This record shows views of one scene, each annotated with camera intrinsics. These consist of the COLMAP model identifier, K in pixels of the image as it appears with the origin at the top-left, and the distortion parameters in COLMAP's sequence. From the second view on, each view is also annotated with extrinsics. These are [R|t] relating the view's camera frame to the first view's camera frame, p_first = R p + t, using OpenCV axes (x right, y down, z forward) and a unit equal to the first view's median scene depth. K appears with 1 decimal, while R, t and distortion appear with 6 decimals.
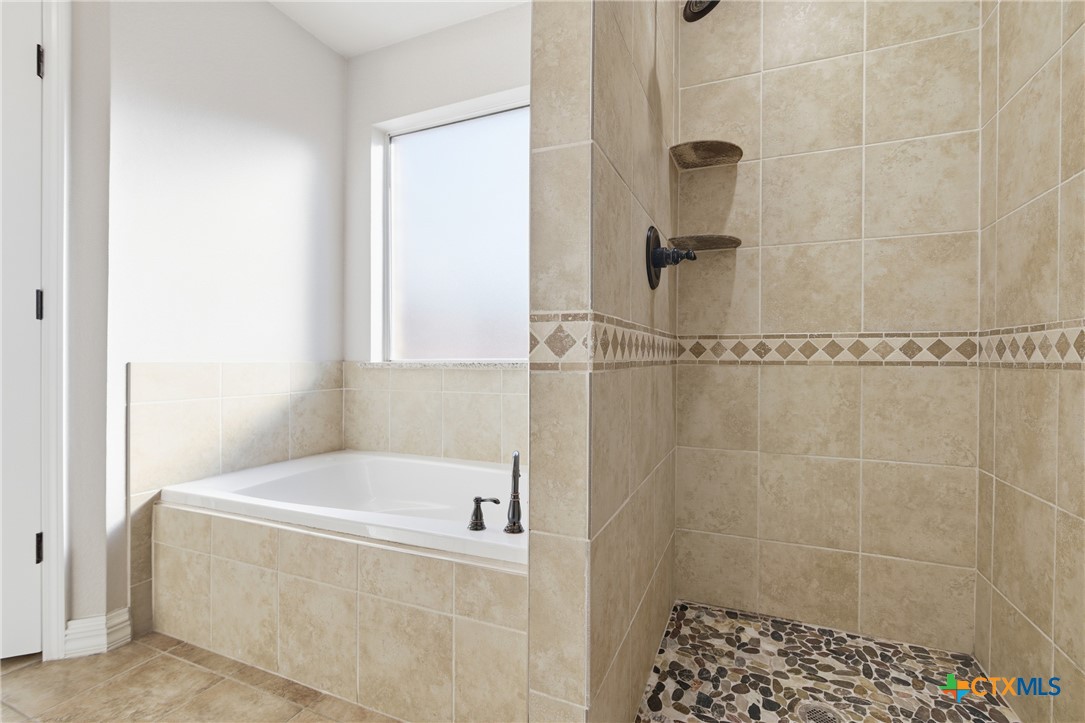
lens RADIAL K [[495.5, 0, 542.3], [0, 495.5, 361.6], [0, 0, 1]] dist [-0.007110, -0.000820]
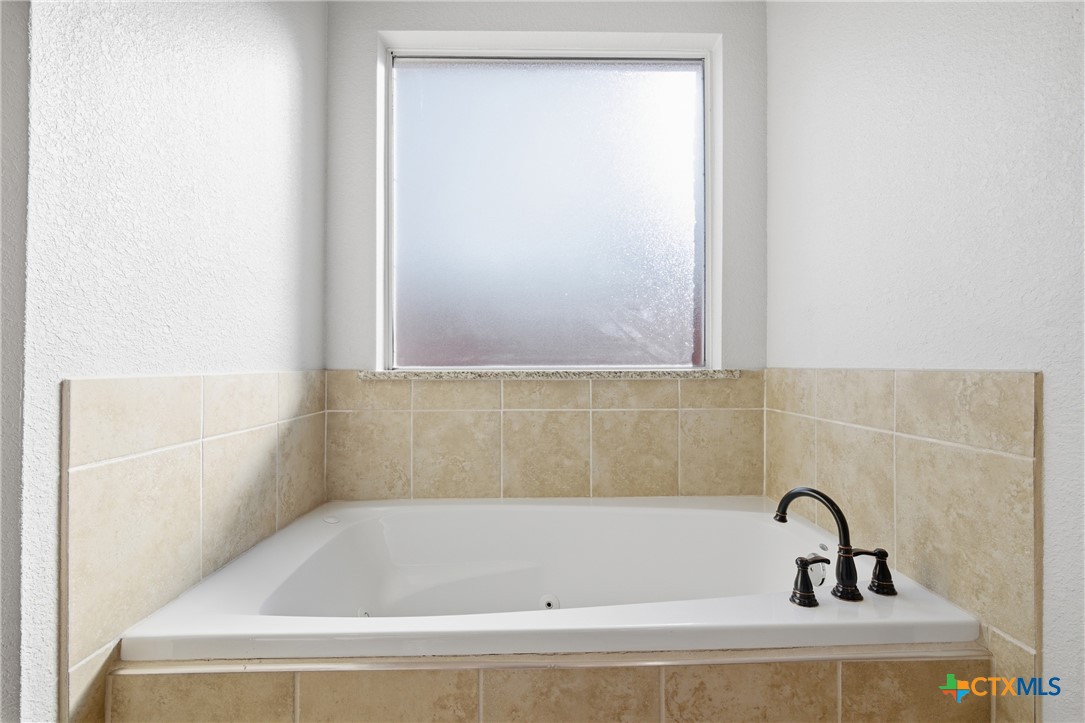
lens RADIAL K [[495.5, 0, 543.7], [0, 495.5, 362.1], [0, 0, 1]] dist [-0.007110, -0.000820]
pose [[0.907114, -0.000635, 0.420884, -0.478080], [0.003152, 0.999981, -0.005285, -0.008010], [-0.420872, 0.006121, 0.907099, 0.305739]]
